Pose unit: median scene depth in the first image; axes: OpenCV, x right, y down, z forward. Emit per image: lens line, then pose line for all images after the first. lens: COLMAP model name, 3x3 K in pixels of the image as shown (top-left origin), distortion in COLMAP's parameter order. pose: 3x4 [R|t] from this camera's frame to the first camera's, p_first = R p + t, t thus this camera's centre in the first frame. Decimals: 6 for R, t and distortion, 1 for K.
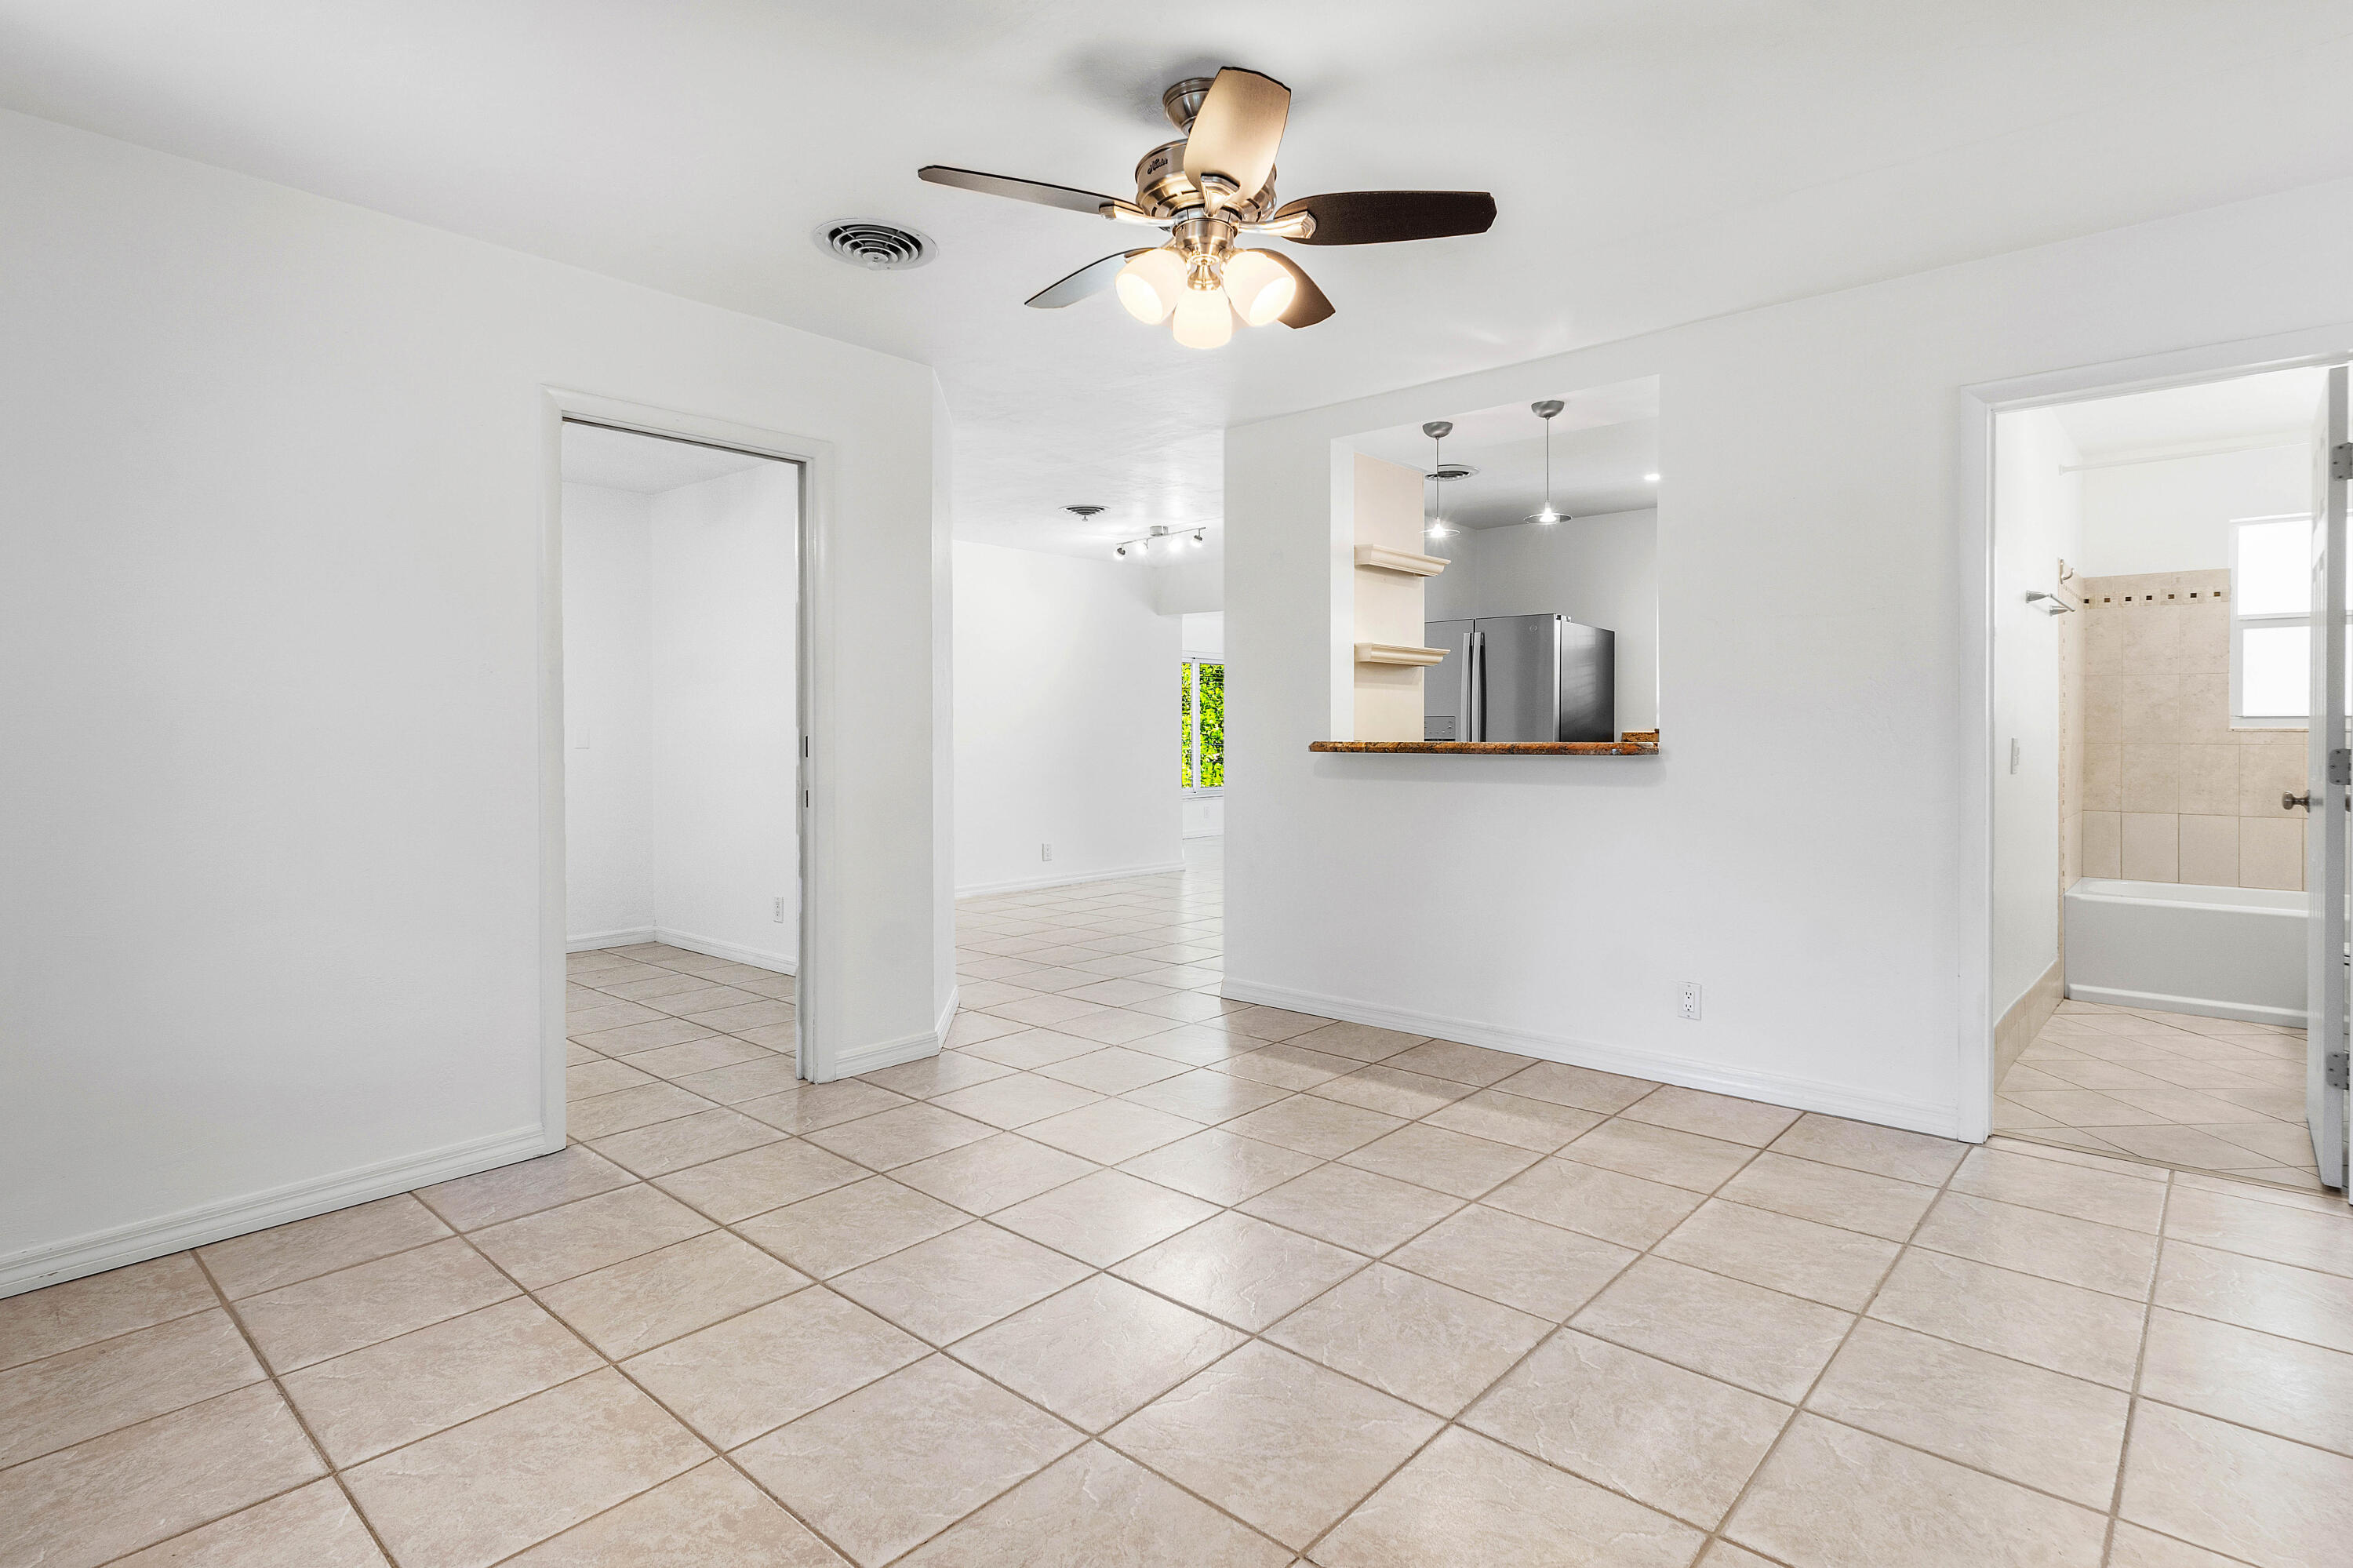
lens RADIAL K [[1182.1, 0, 1216.6], [0, 1182.1, 714.6], [0, 0, 1]] dist [0.008829, -0.002099]
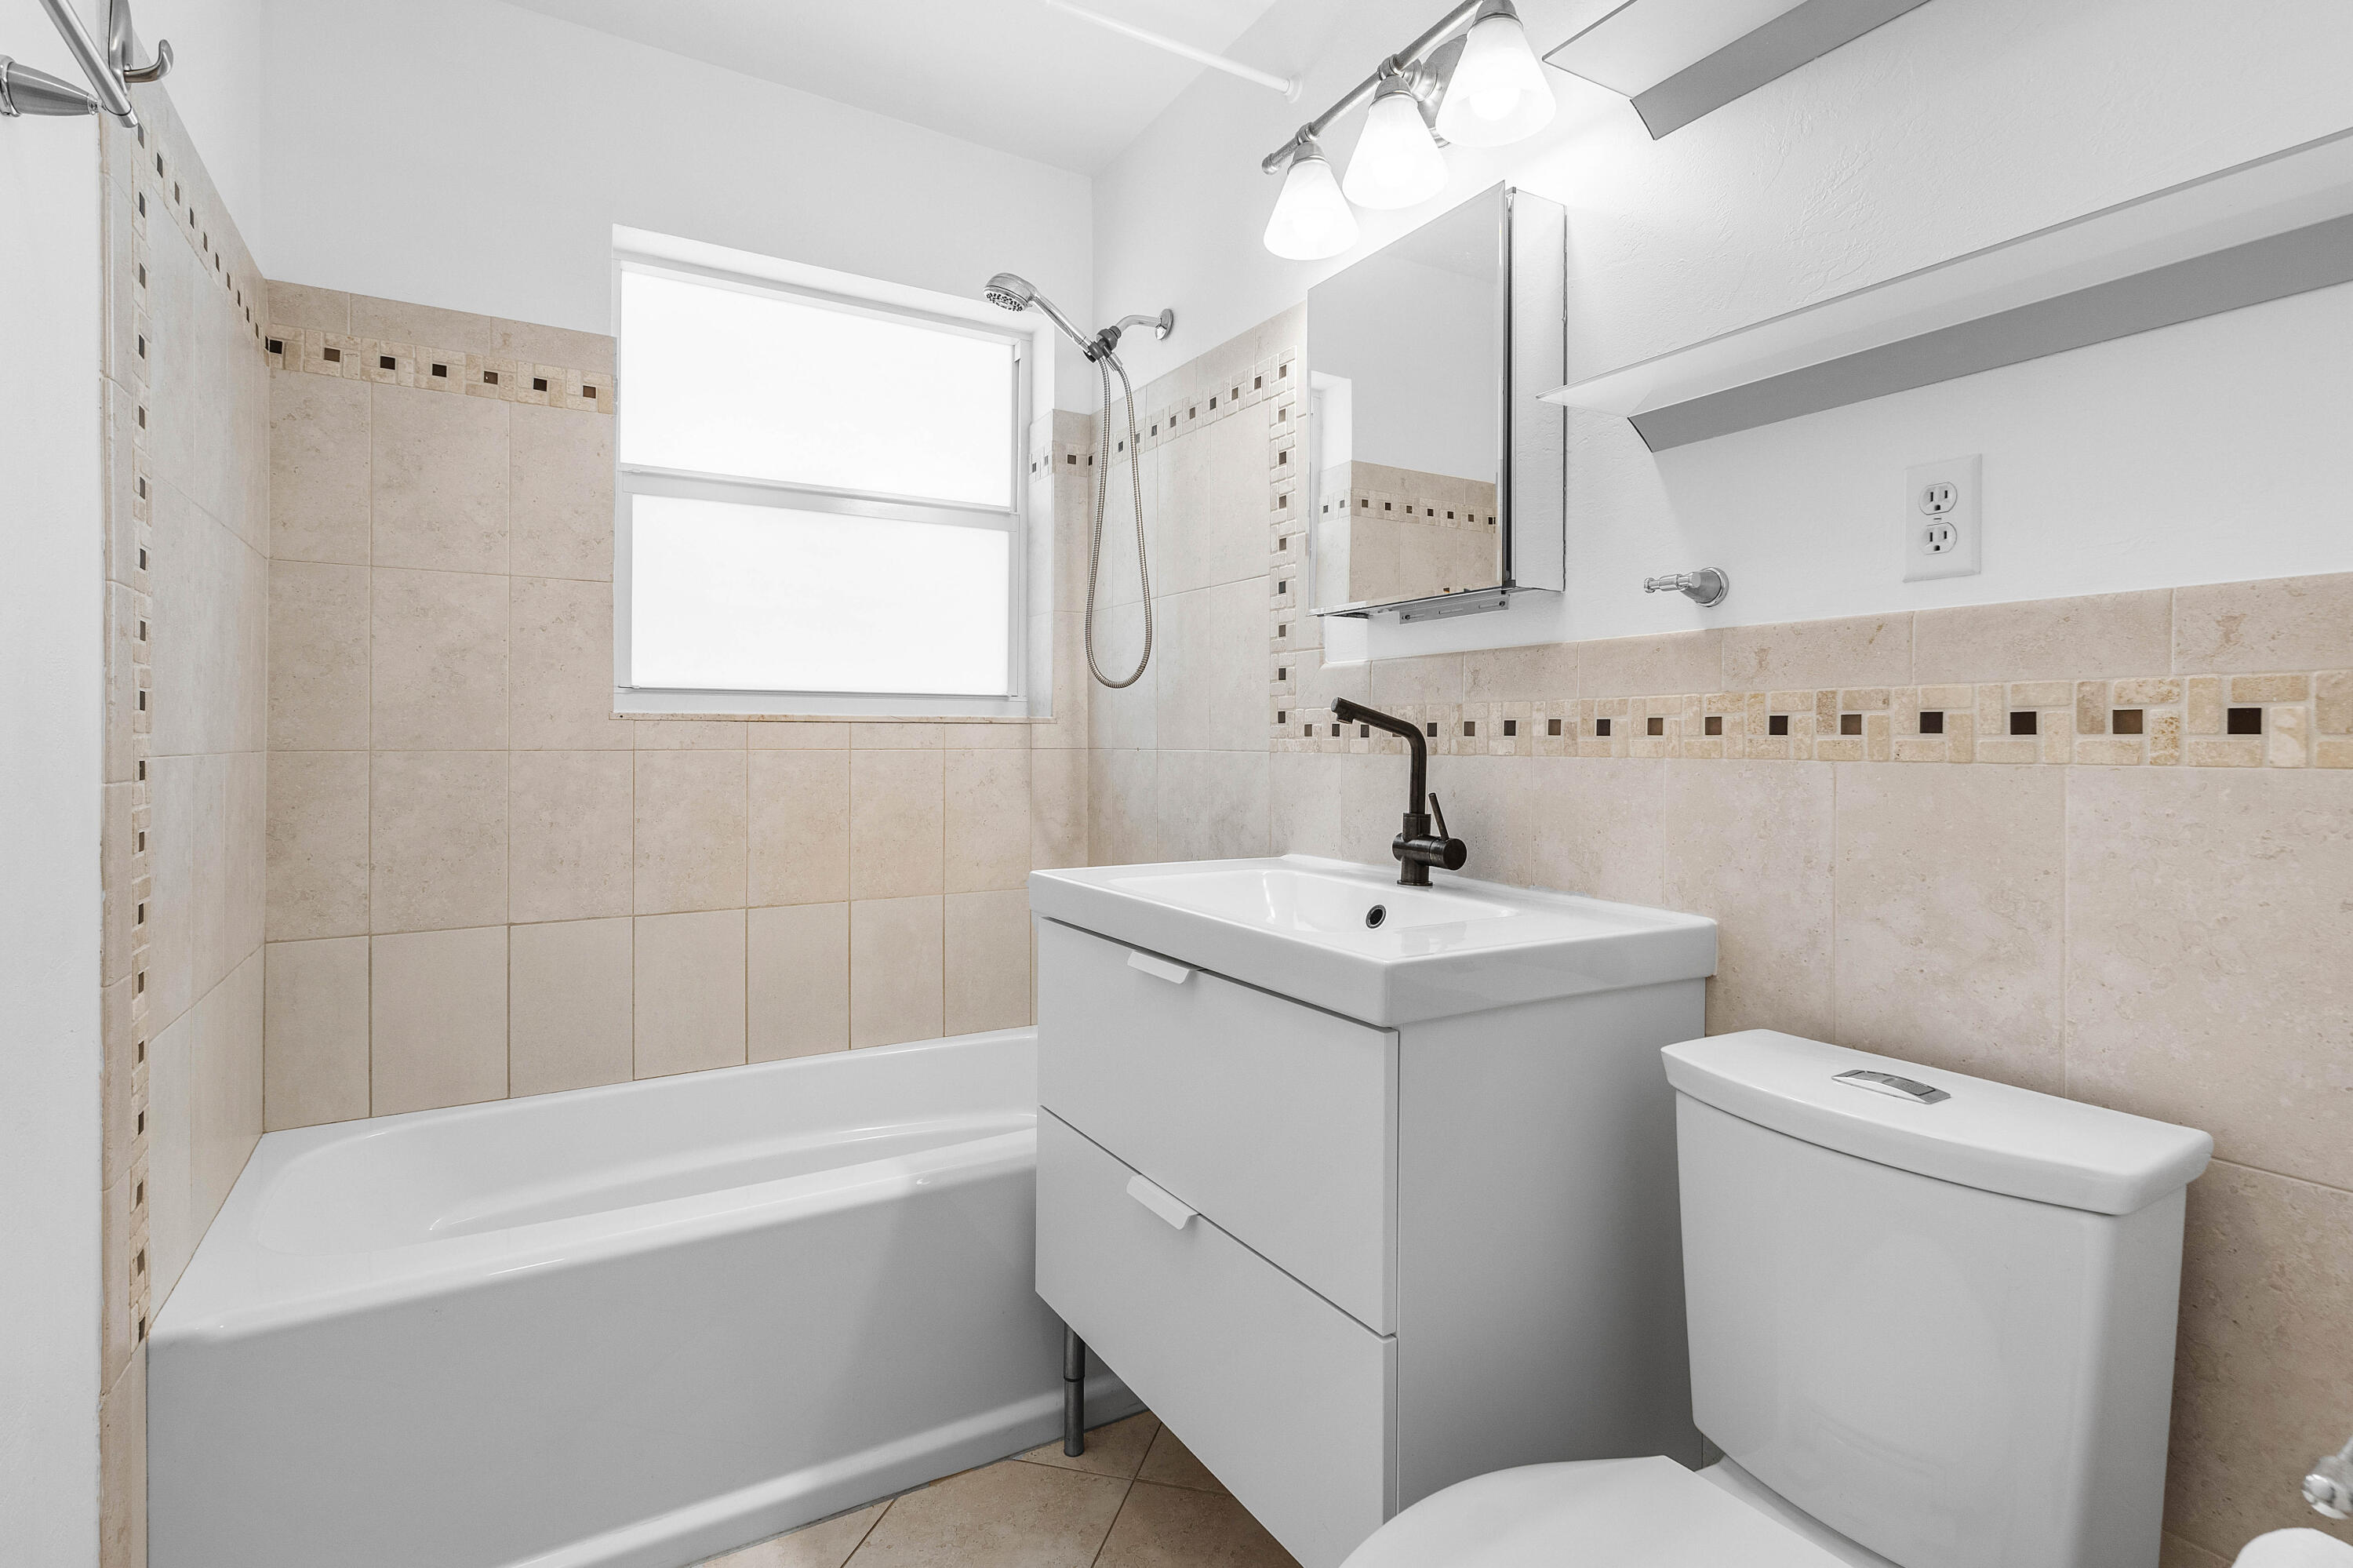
lens RADIAL K [[1182.1, 0, 1175.4], [0, 1182.1, 764.8], [0, 0, 1]] dist [0.008829, -0.002099]
pose [[0.294022, -0.004130, 0.955790, 0.498770], [-0.002026, 0.999986, 0.004944, 0.027645], [-0.955797, -0.003390, 0.294009, 0.673816]]
